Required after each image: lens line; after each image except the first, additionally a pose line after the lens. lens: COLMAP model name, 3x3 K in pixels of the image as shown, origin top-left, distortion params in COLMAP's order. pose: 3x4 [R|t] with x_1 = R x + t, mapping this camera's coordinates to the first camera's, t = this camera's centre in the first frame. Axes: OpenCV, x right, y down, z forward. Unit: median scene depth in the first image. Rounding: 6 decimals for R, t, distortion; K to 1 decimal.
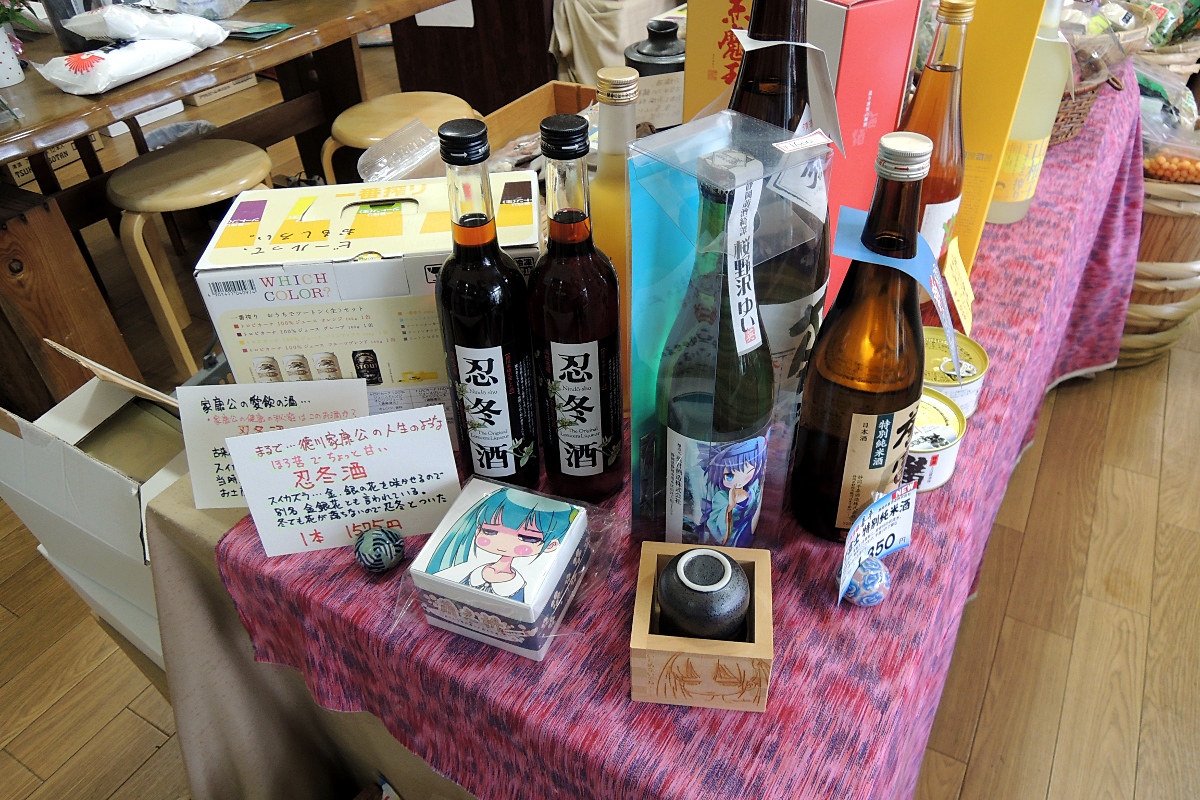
lens RADIAL K [[864.6, 0, 601.6], [0, 864.6, 393.9], [0, 0, 1]] dist [-0.012888, -0.001475]
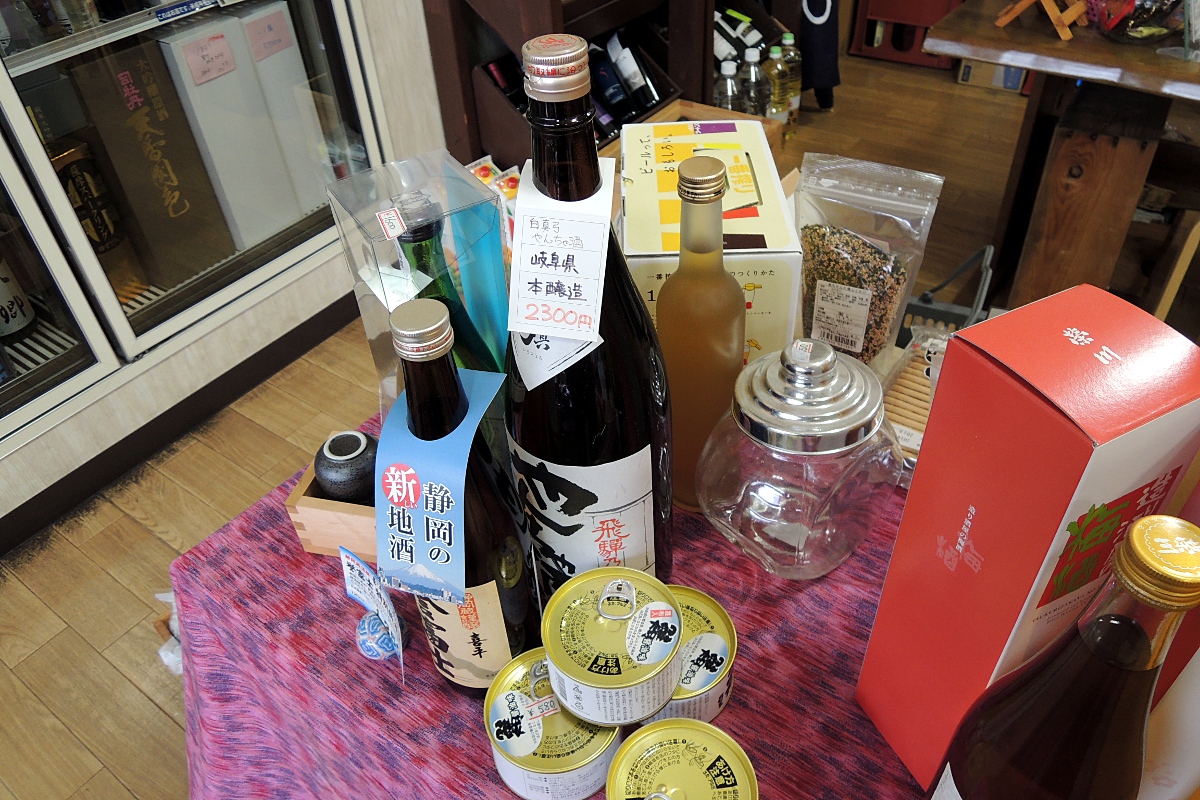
lens RADIAL K [[864.6, 0, 601.6], [0, 864.6, 393.9], [0, 0, 1]] dist [-0.012888, -0.001475]
pose [[-0.105714, 0.665413, -0.738952, 0.948429], [-0.562324, 0.572884, 0.596318, -0.797072], [0.820132, 0.478570, 0.313616, 0.847046]]
